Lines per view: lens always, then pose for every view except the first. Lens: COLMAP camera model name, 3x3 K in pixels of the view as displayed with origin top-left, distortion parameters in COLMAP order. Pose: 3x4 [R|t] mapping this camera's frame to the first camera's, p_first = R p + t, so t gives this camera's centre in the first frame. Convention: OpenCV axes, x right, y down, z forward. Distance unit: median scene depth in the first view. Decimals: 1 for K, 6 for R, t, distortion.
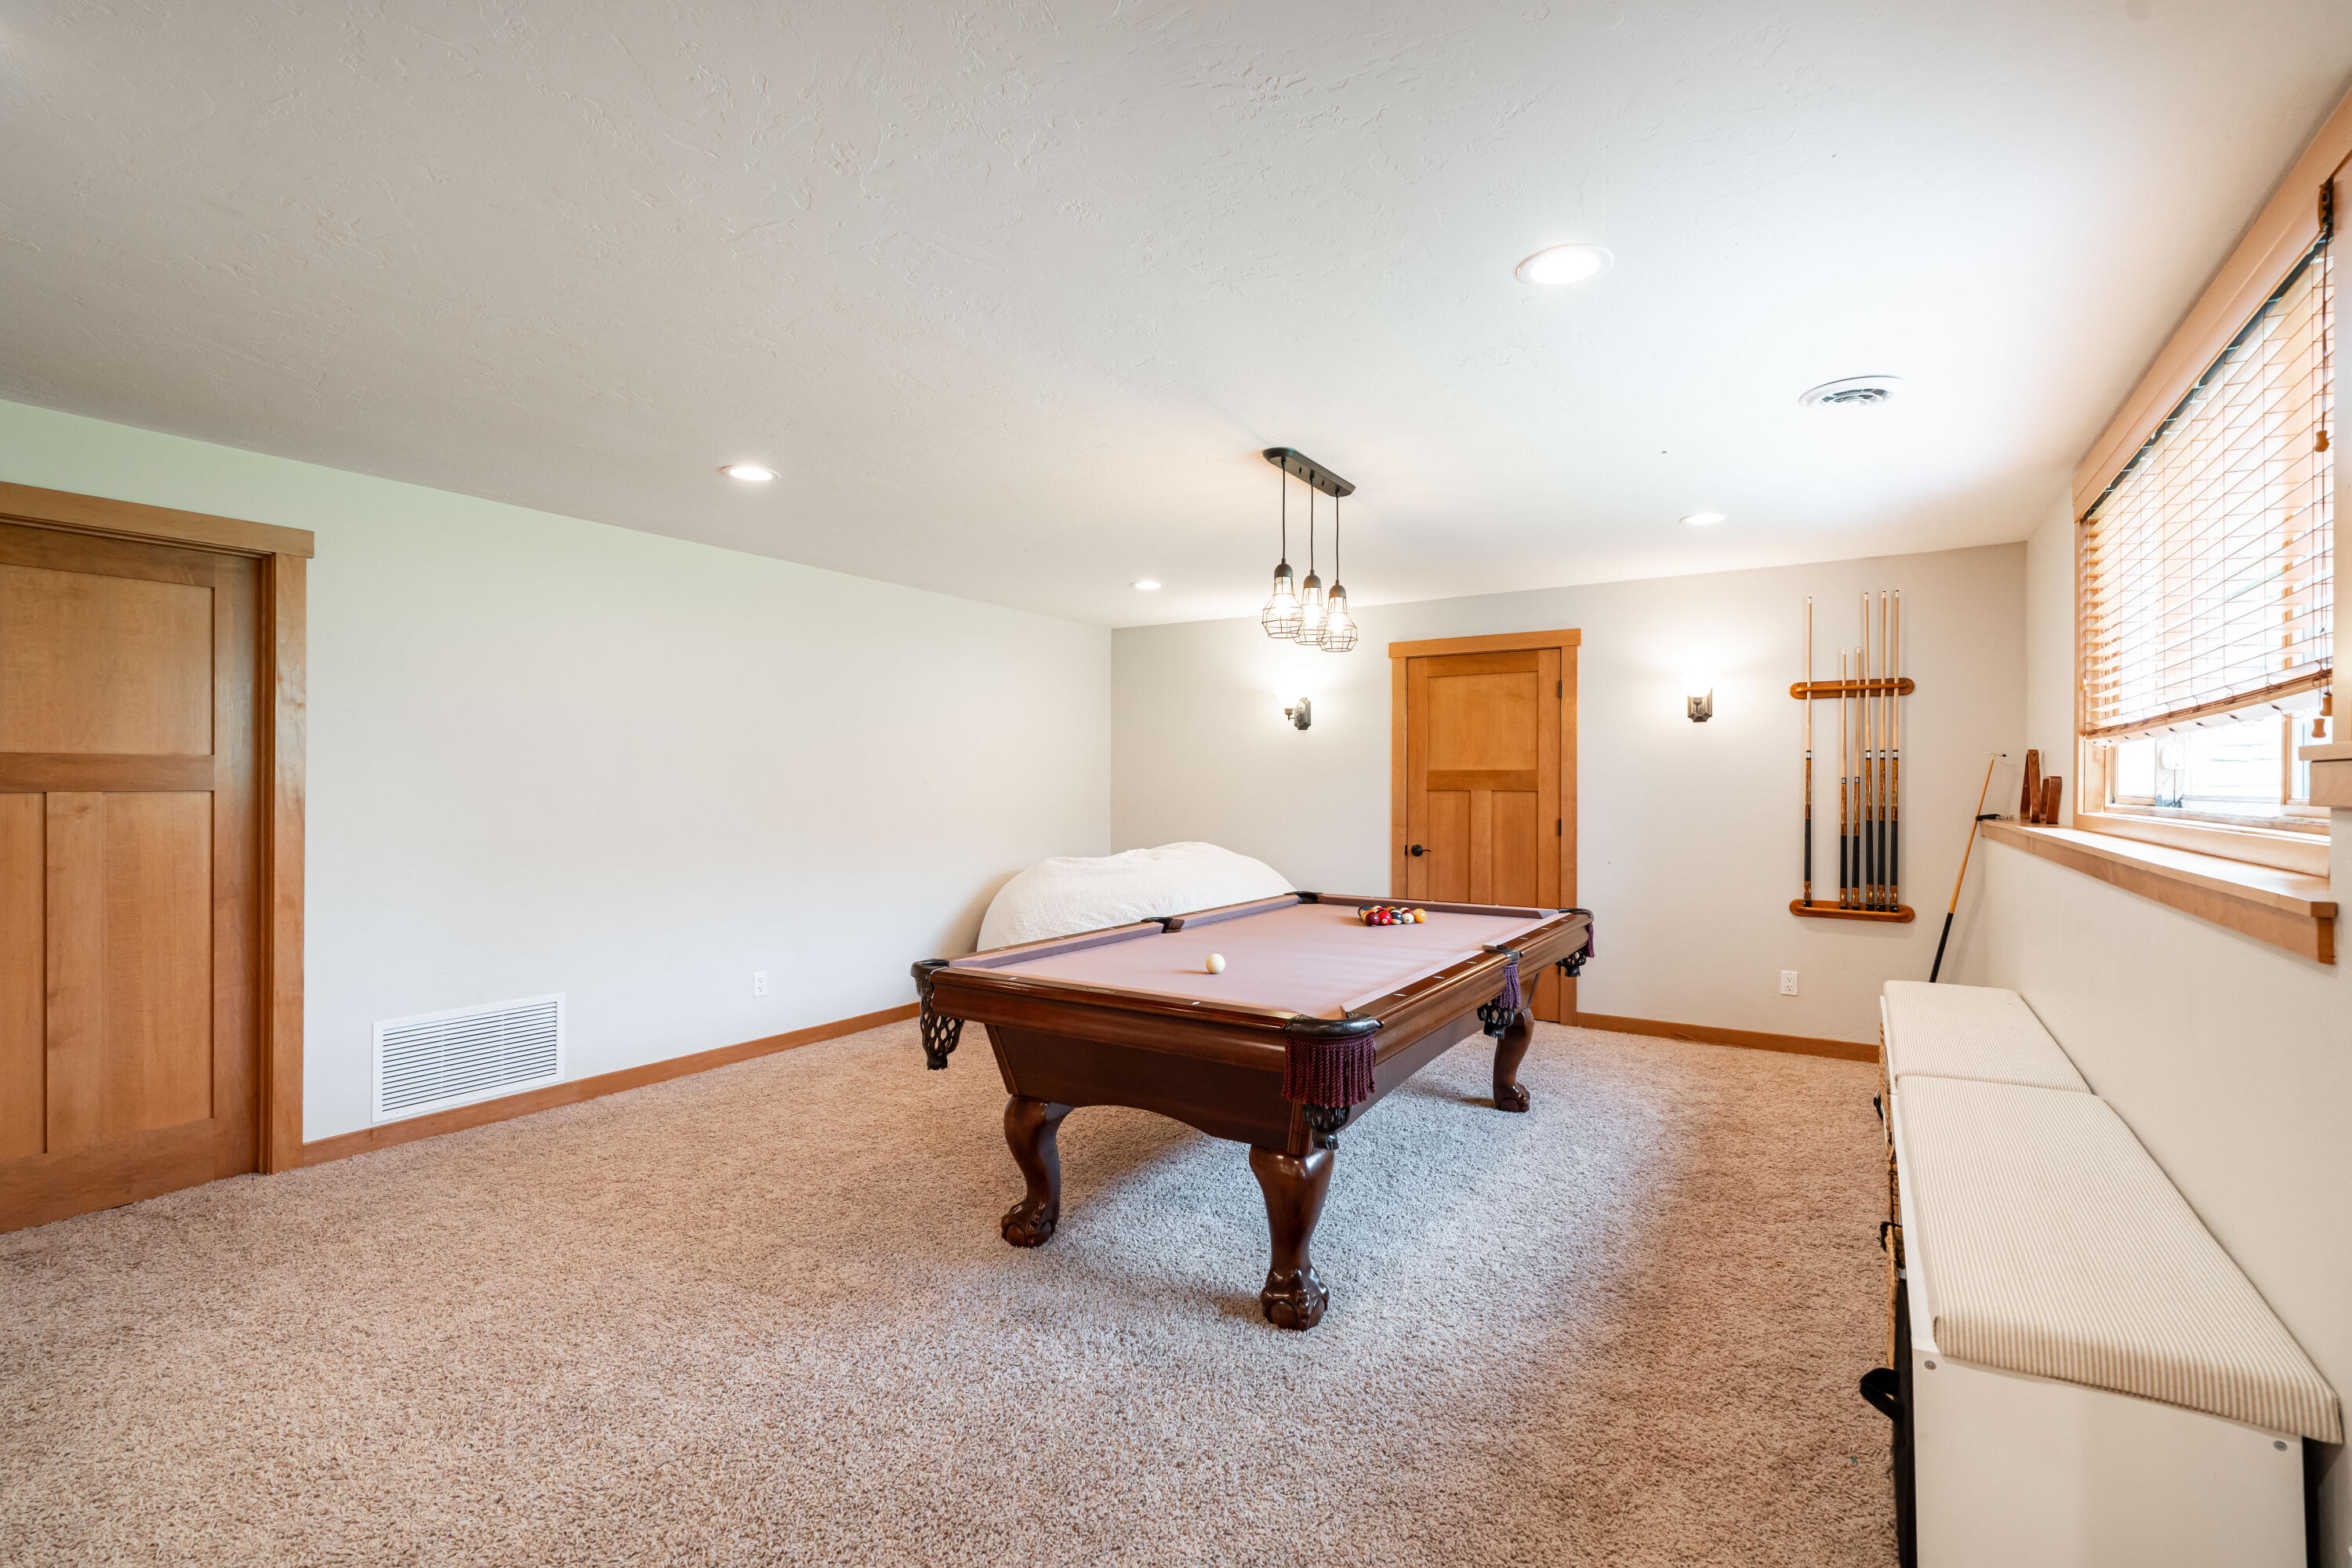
lens RADIAL K [[1060.3, 0, 1175.7], [0, 1060.3, 774.2], [0, 0, 1]] dist [-0.001749, -0.000113]
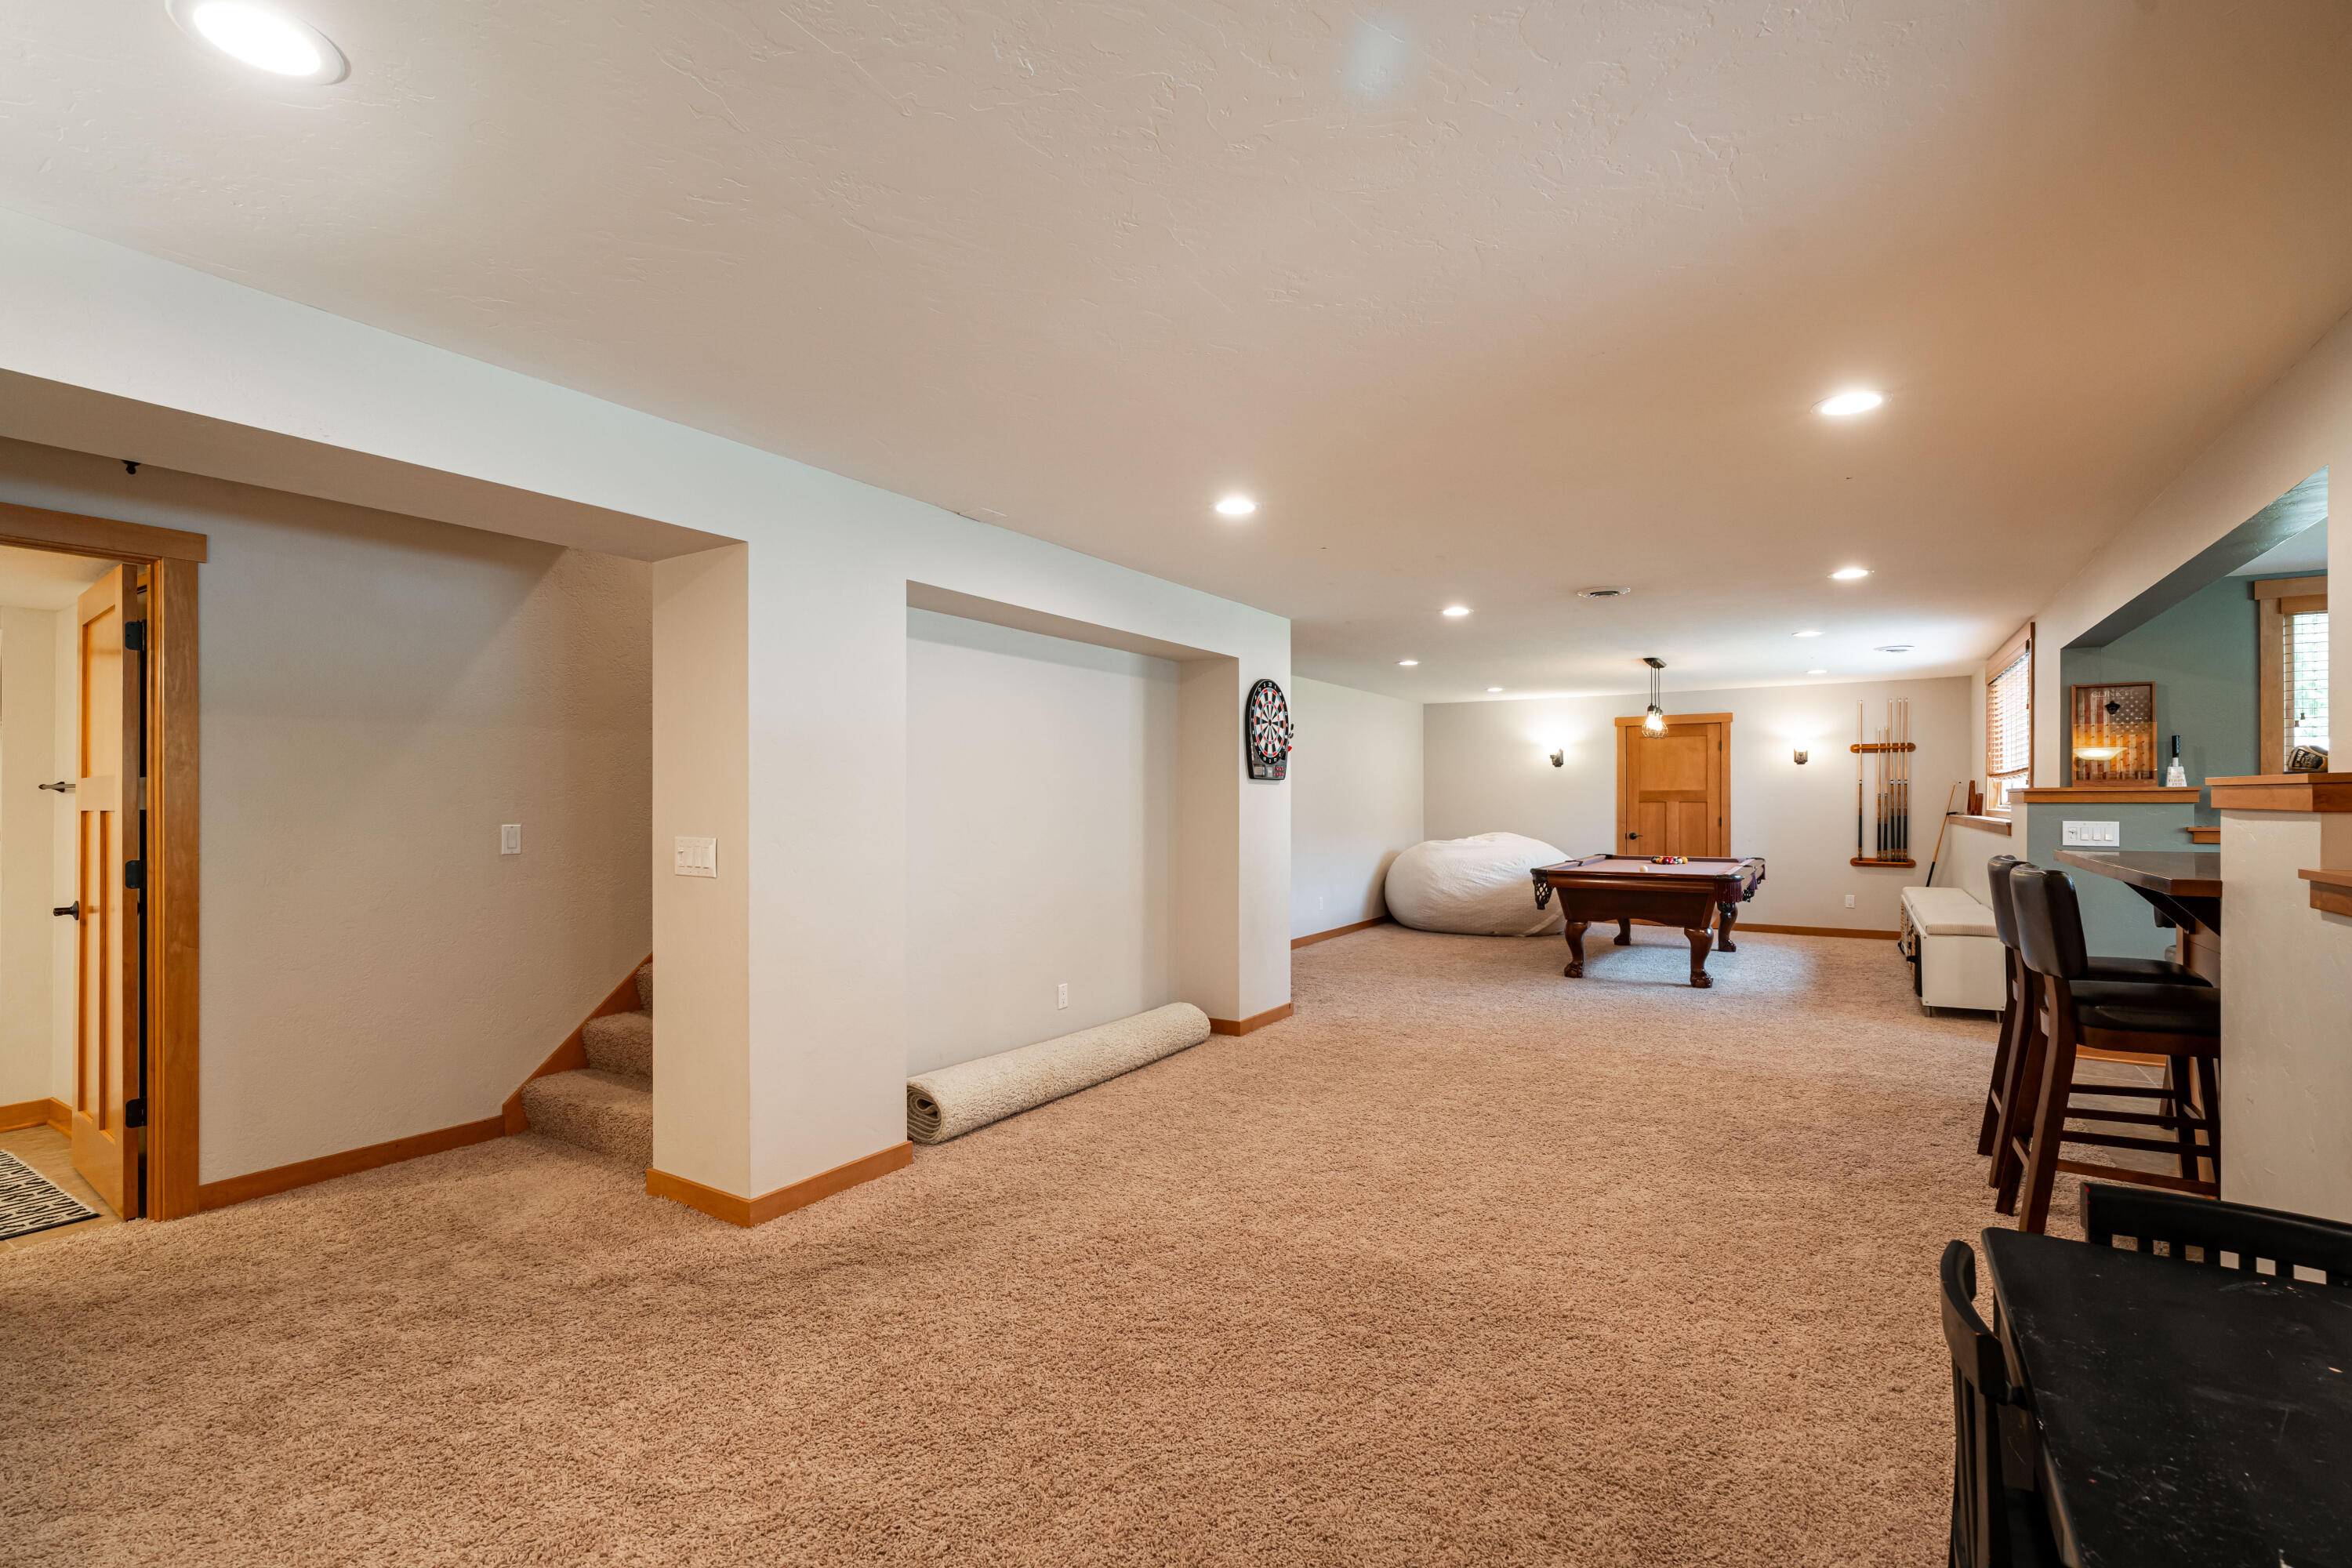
lens RADIAL K [[1064.1, 0, 1173.8], [0, 1064.1, 794.4], [0, 0, 1]] dist [-0.002287, -0.000002]
pose [[0.999967, -0.005815, 0.005653, -0.663477], [0.005787, 0.999970, 0.005093, -0.012841], [-0.005682, -0.005061, 0.999971, -0.927002]]
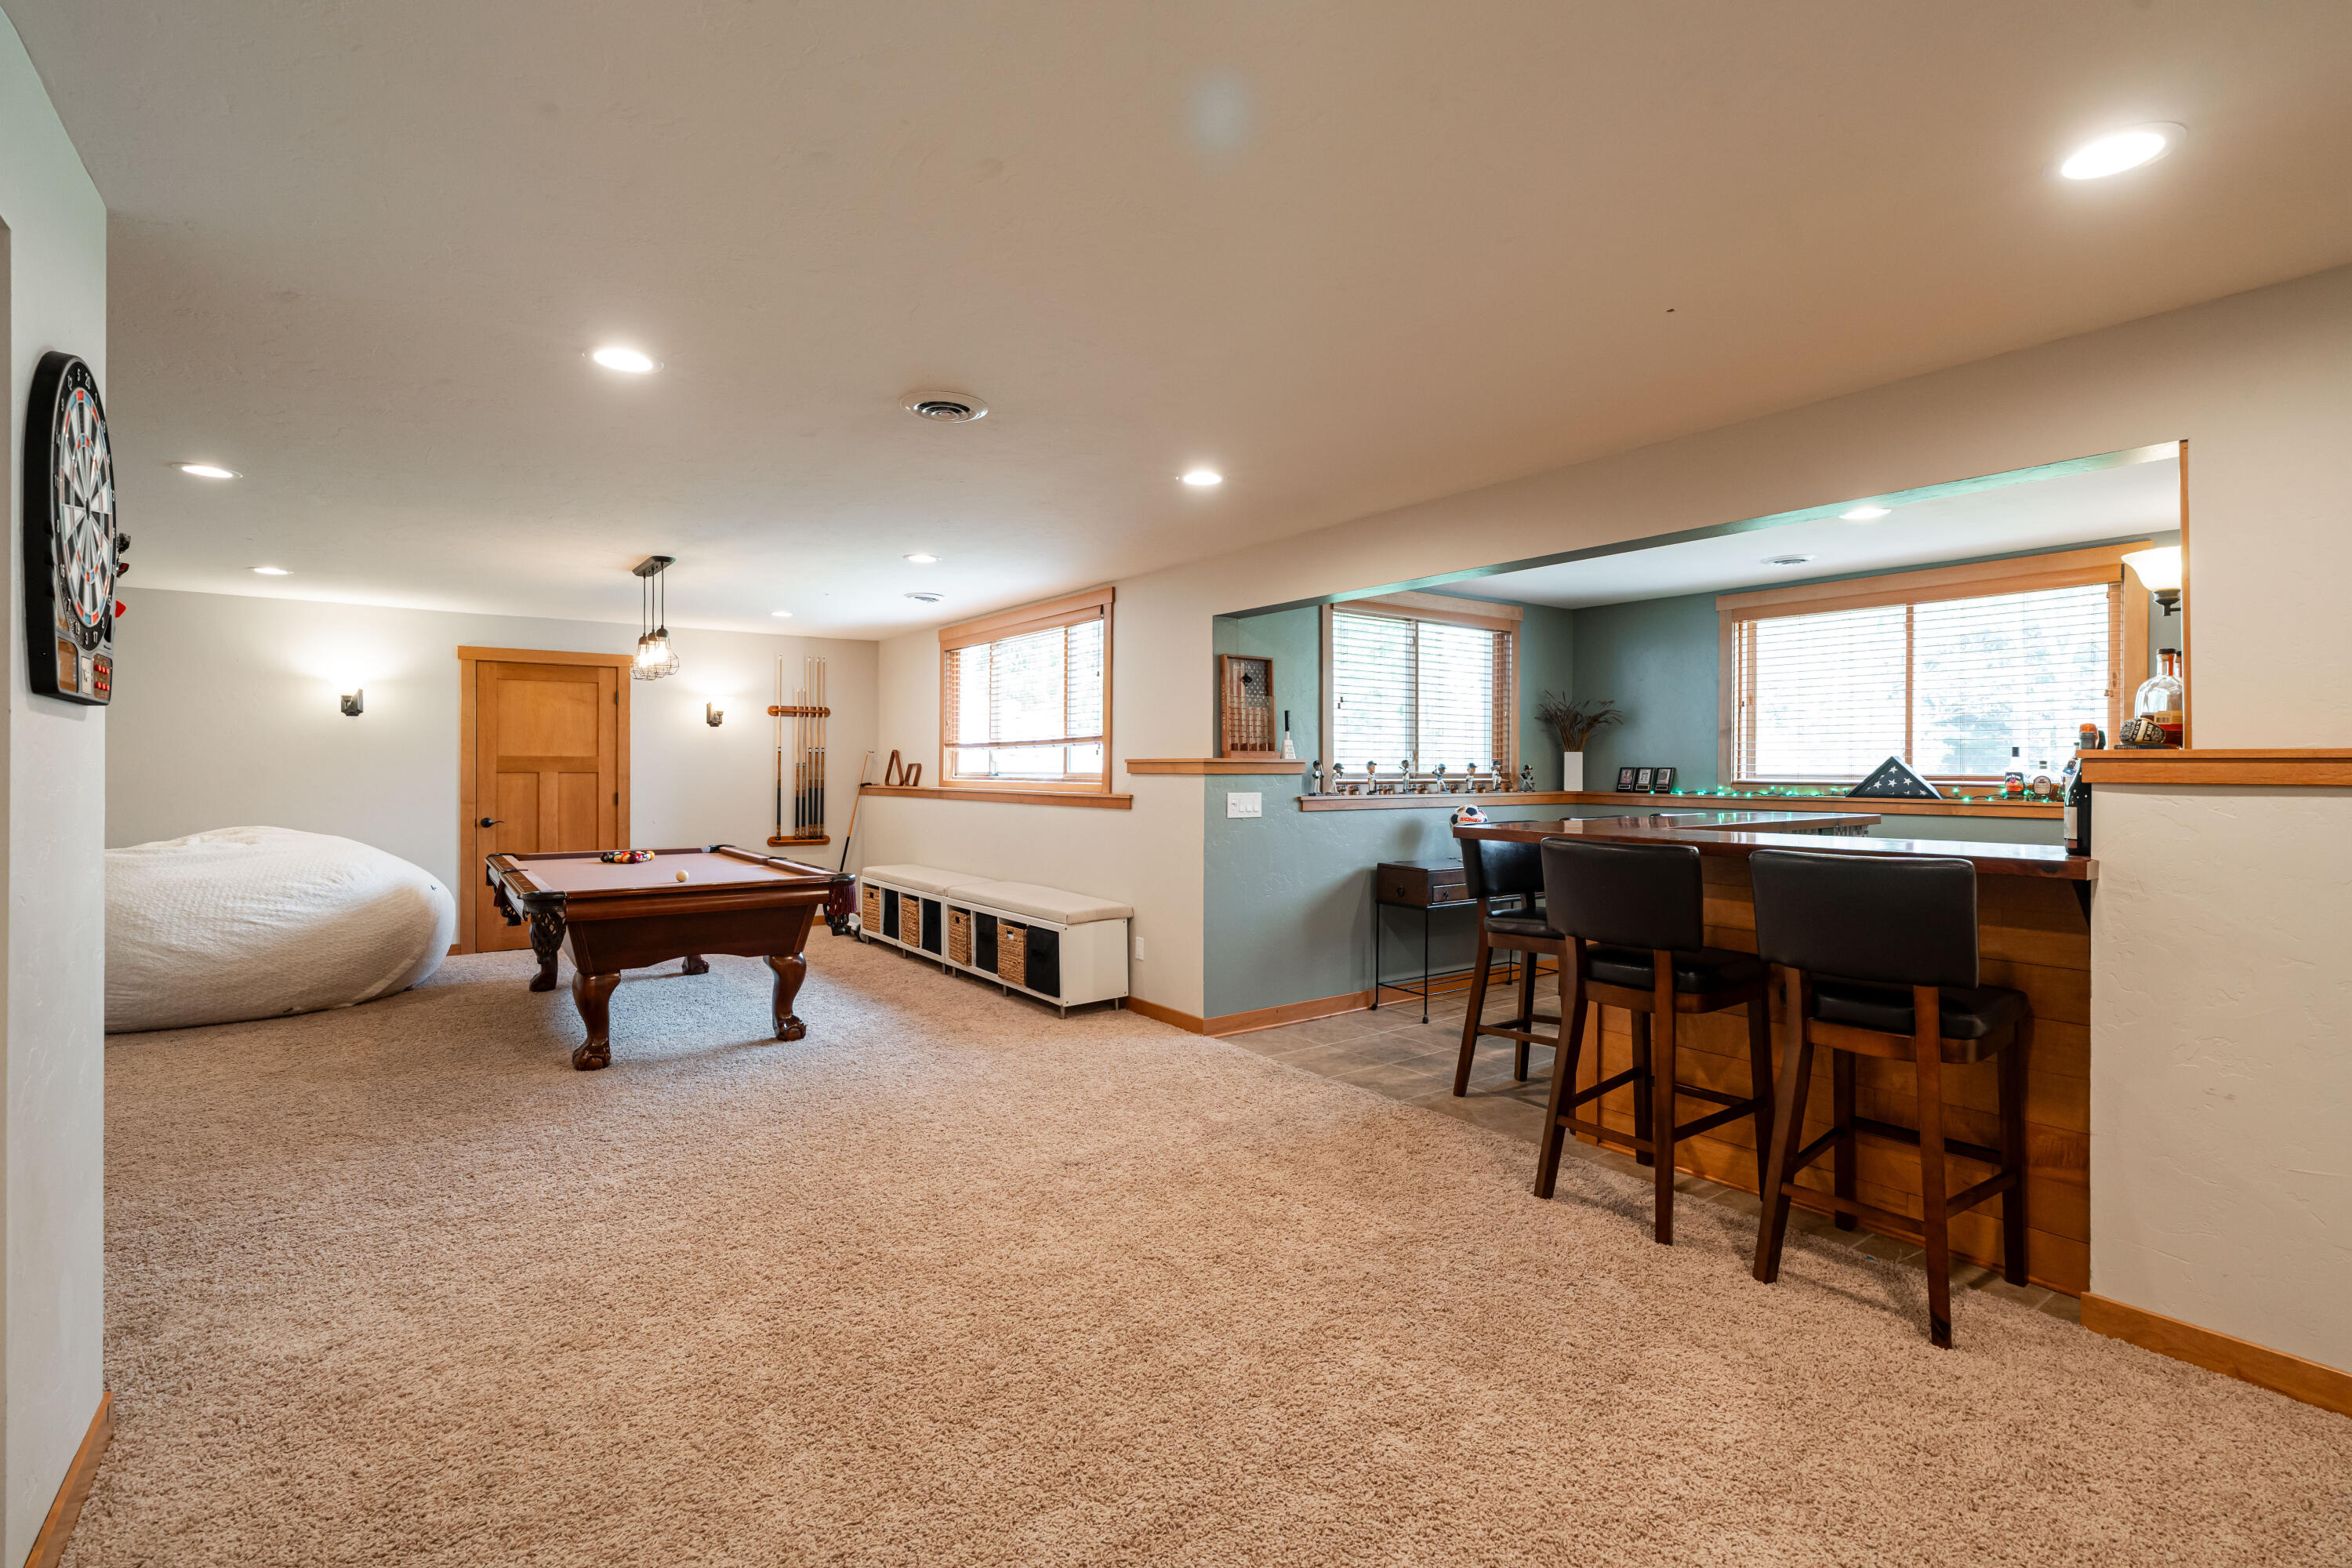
lens RADIAL K [[1069.6, 0, 1185.6], [0, 1069.6, 775.4], [0, 0, 1]] dist [-0.002207, -0.000205]
pose [[0.359393, -0.009665, 0.933136, -0.749440], [-0.008999, 0.999864, 0.013822, -0.006492], [-0.933143, -0.013365, 0.359258, -0.205155]]
